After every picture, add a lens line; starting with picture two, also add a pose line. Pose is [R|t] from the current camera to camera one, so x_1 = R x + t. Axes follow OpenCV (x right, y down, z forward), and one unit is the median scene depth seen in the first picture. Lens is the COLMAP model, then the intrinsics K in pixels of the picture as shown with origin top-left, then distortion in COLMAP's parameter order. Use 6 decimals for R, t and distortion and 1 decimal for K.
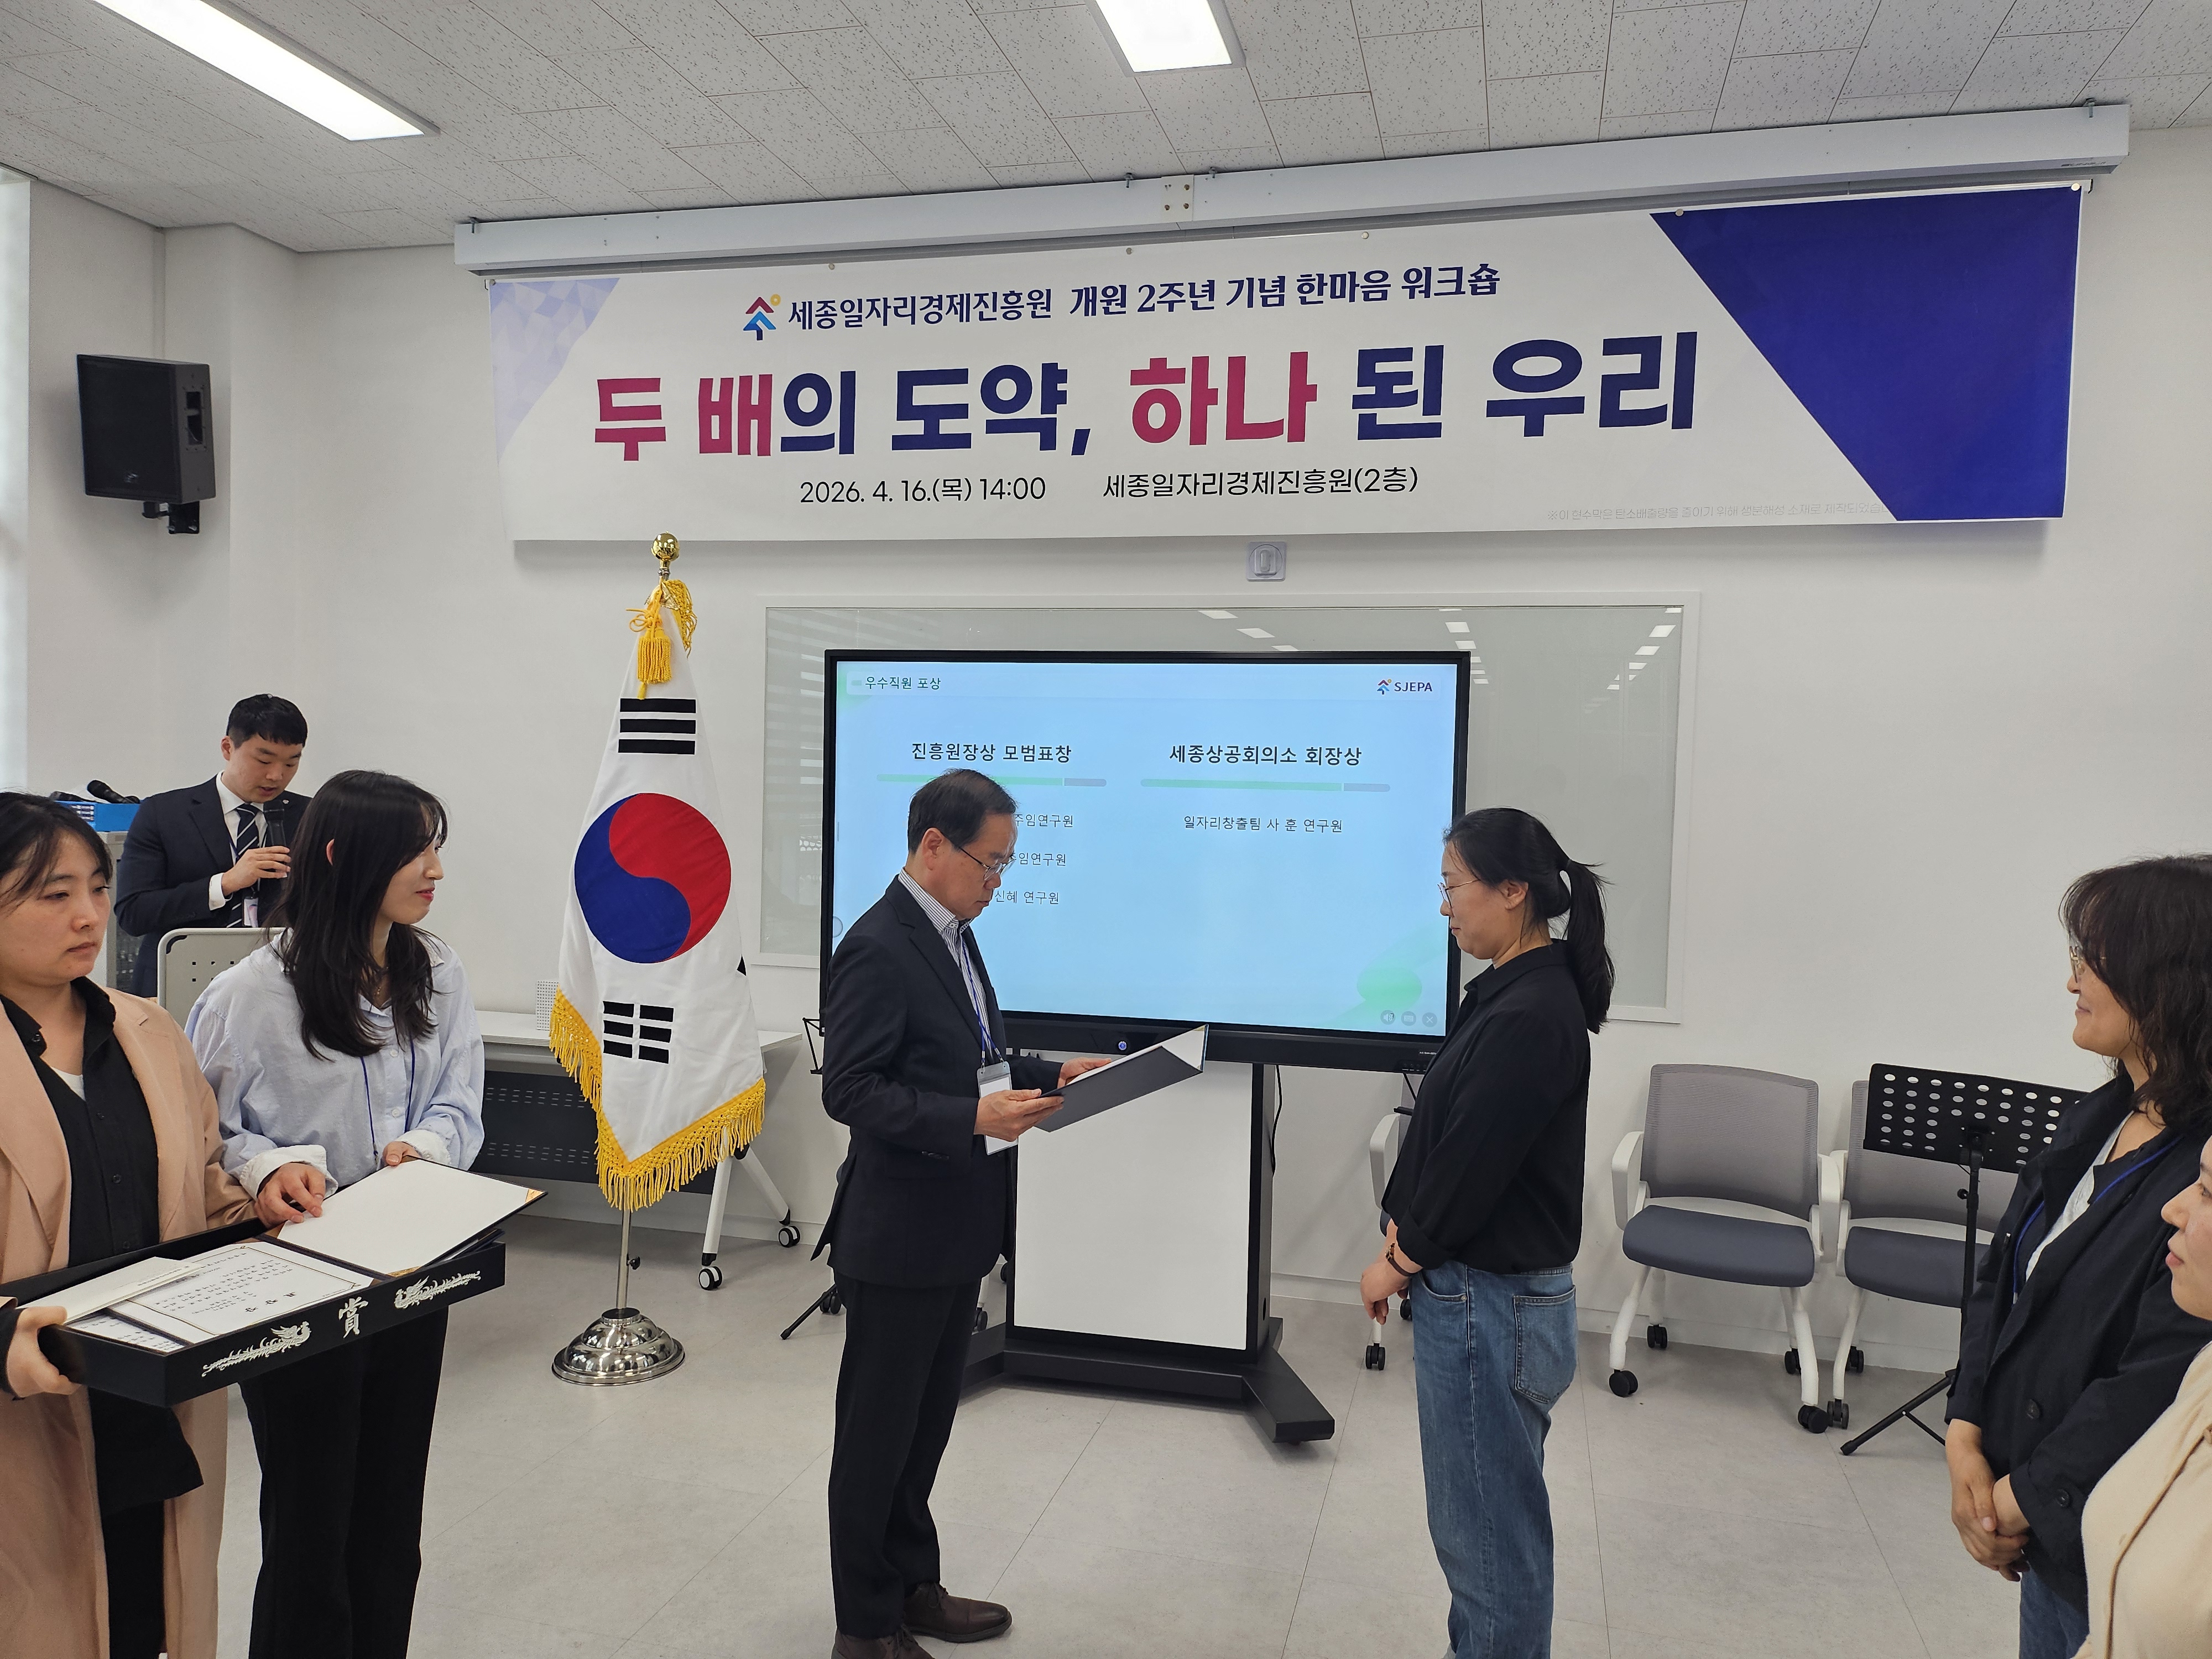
lens RADIAL K [[1536.9, 0, 1121.6], [0, 1536.9, 832.4], [0, 0, 1]] dist [0.040411, -0.023559]
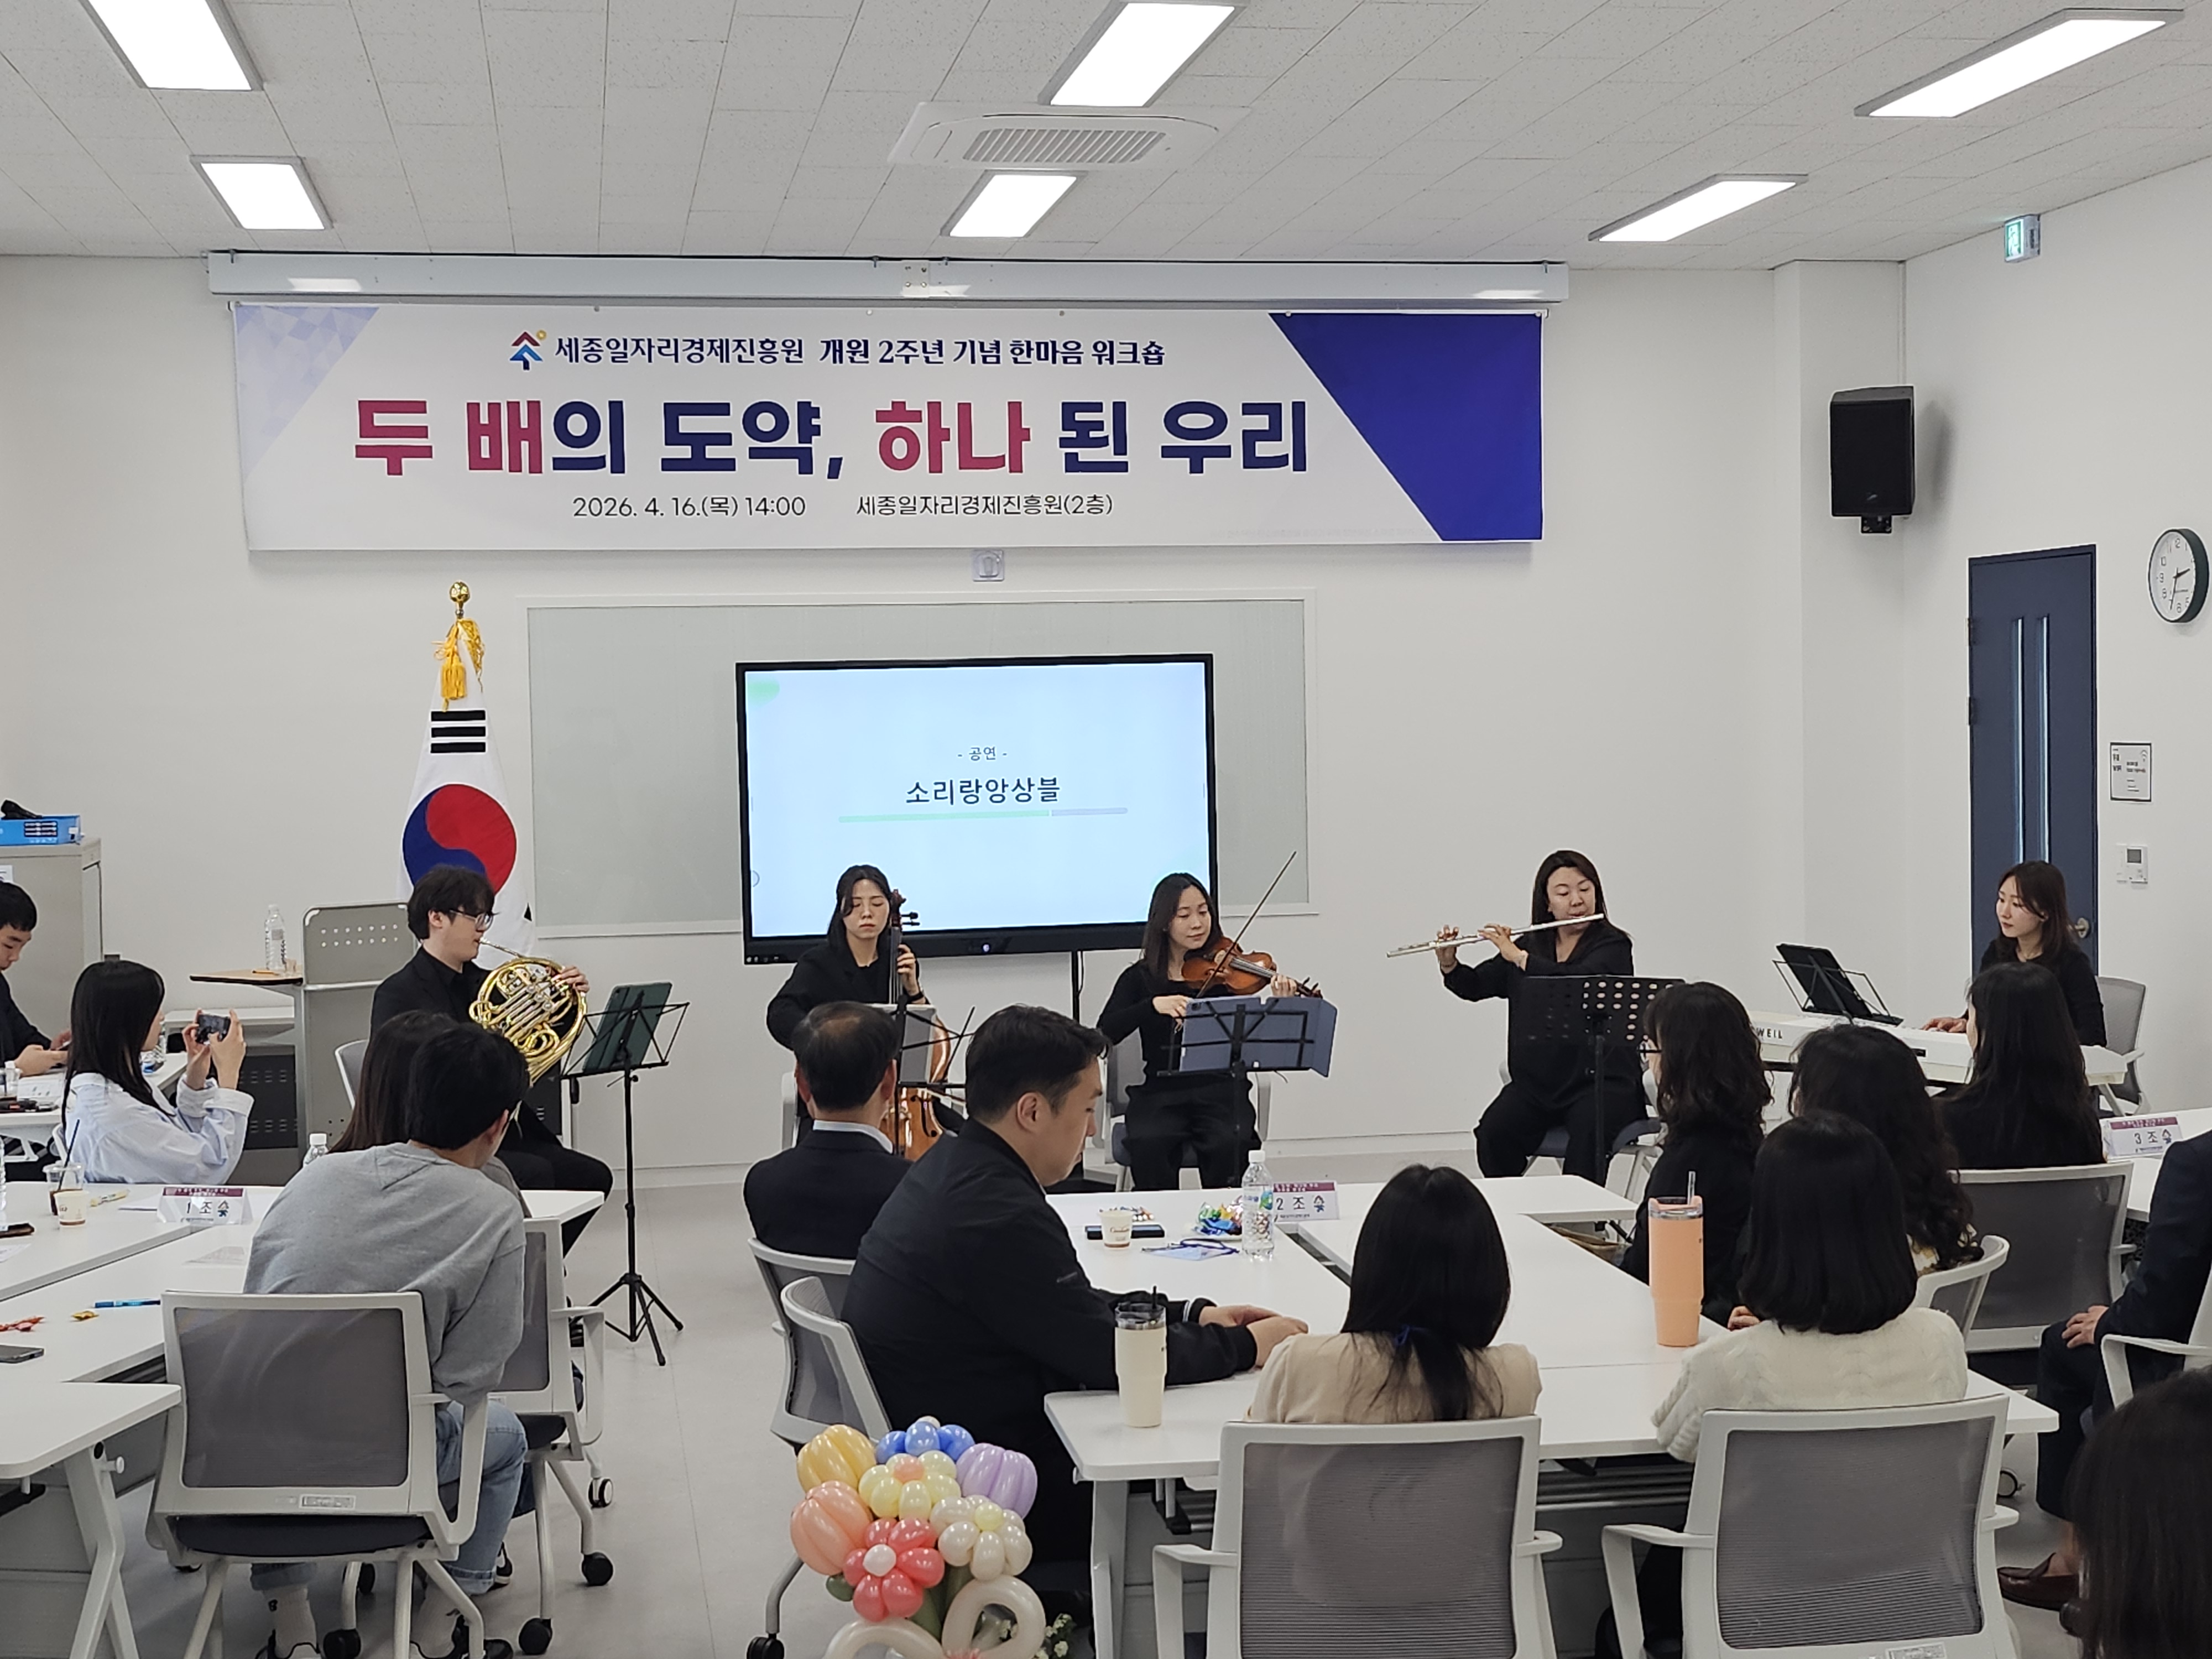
lens RADIAL K [[3211.6, 0, 1089.0], [0, 3211.6, 808.2], [0, 0, 1]] dist [0.003687, 0.000000]
pose [[0.911803, -0.053584, 0.407118, -0.891787], [0.055400, 0.998437, 0.007335, 0.000483], [-0.406875, 0.015866, 0.913346, -1.369278]]
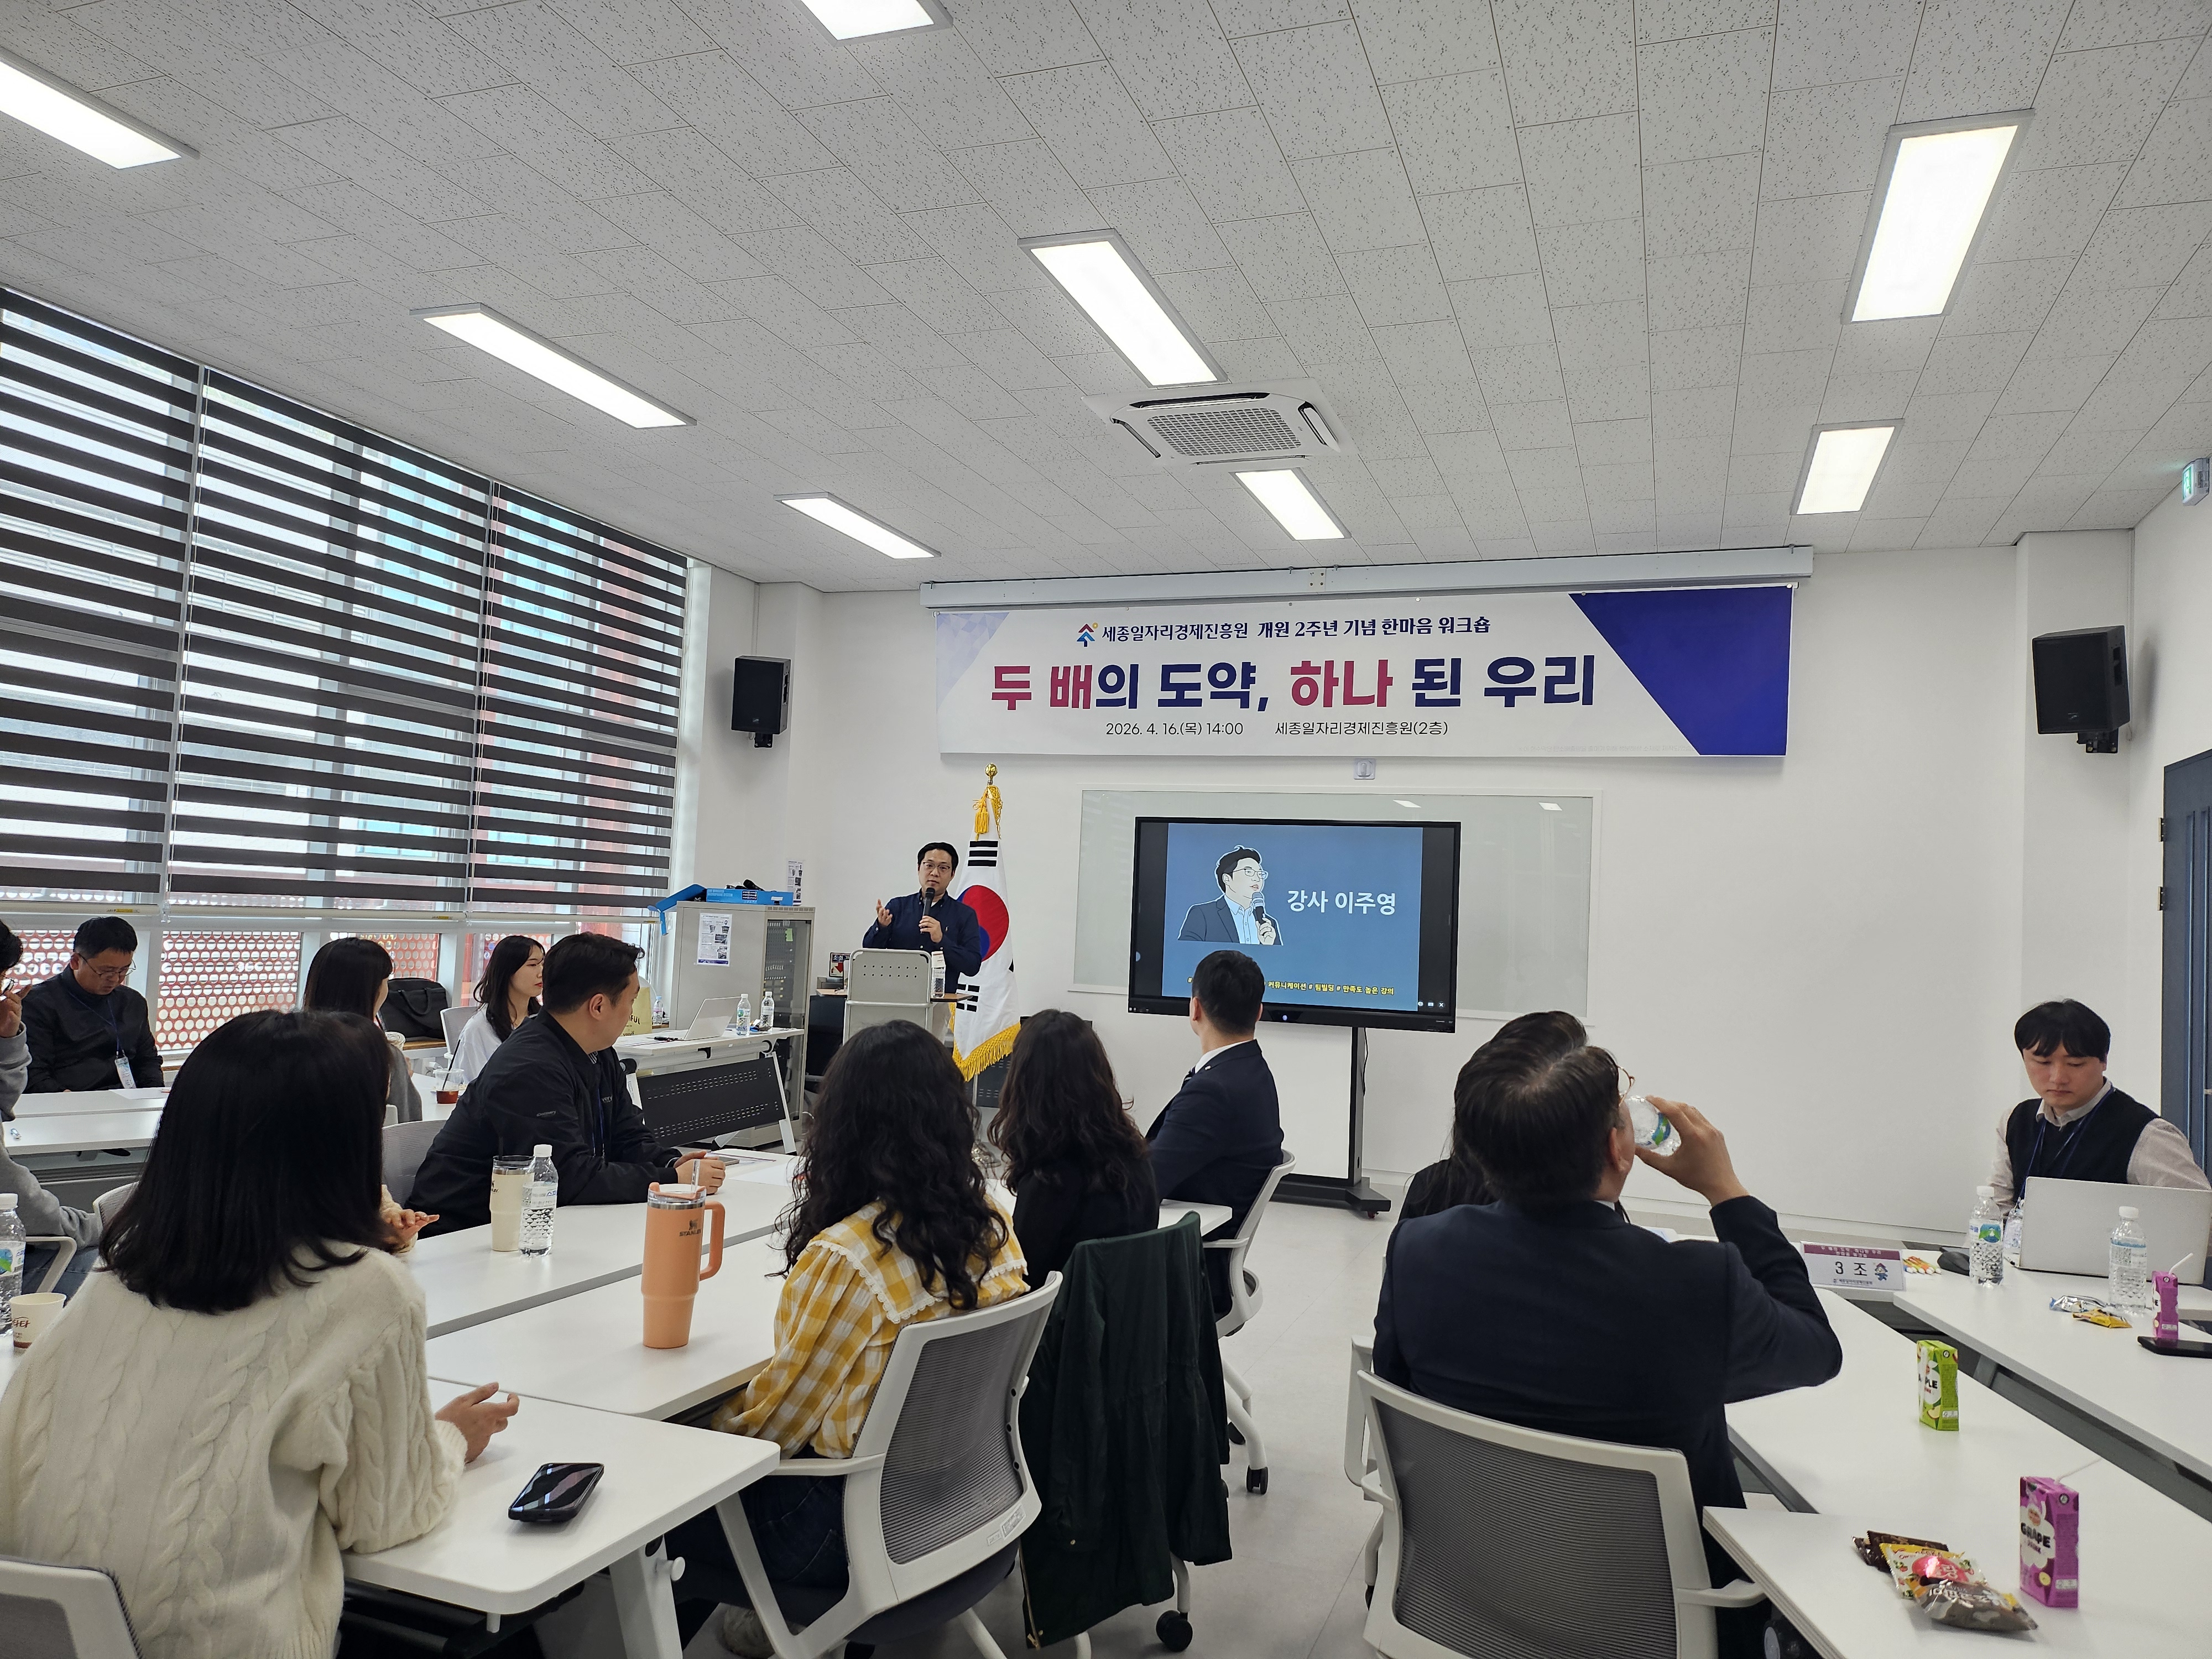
lens RADIAL K [[1536.9, 0, 1089.8], [0, 1536.9, 825.7], [0, 0, 1]] dist [0.040411, -0.023559]
pose [[0.993872, 0.010093, -0.110073, -0.029474], [-0.020680, 0.995218, -0.095465, 0.071657], [0.108583, 0.097156, 0.989328, -0.845577]]
